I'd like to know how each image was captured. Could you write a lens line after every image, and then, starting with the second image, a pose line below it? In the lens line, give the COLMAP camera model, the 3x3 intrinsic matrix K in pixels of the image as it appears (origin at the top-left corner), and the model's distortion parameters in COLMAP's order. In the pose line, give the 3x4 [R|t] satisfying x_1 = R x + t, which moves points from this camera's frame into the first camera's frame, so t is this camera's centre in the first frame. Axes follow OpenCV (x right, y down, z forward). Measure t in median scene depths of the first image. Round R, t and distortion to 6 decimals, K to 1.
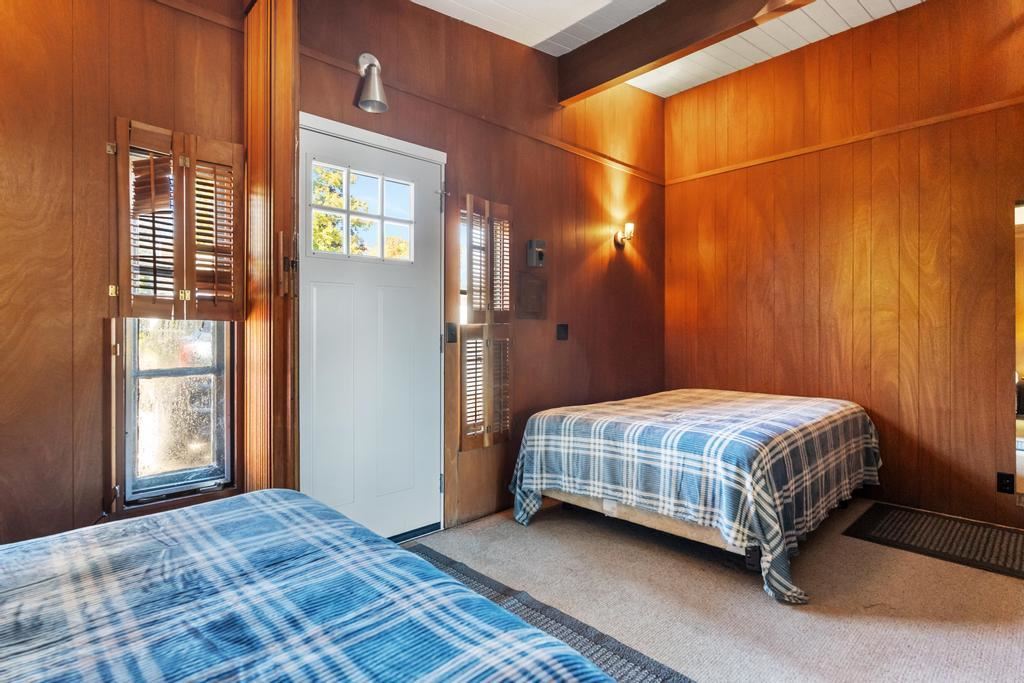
lens RADIAL K [[511.0, 0, 510.0], [0, 511.0, 335.4], [0, 0, 1]] dist [0.000840, -0.001019]
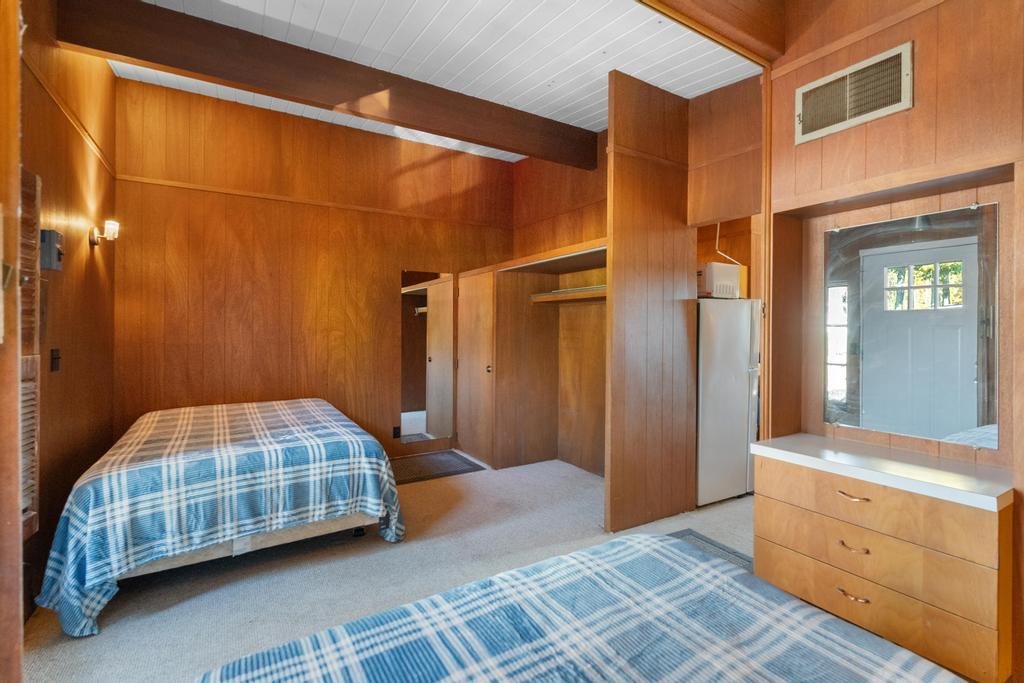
lens RADIAL K [[469.1, 0, 505.8], [0, 469.1, 333.1], [0, 0, 1]] dist [-0.005797, 0.000399]
pose [[0.217438, -0.008065, 0.976041, -0.508785], [0.006666, 0.999955, 0.006778, -0.056918], [-0.976051, 0.005032, 0.217482, 0.304654]]
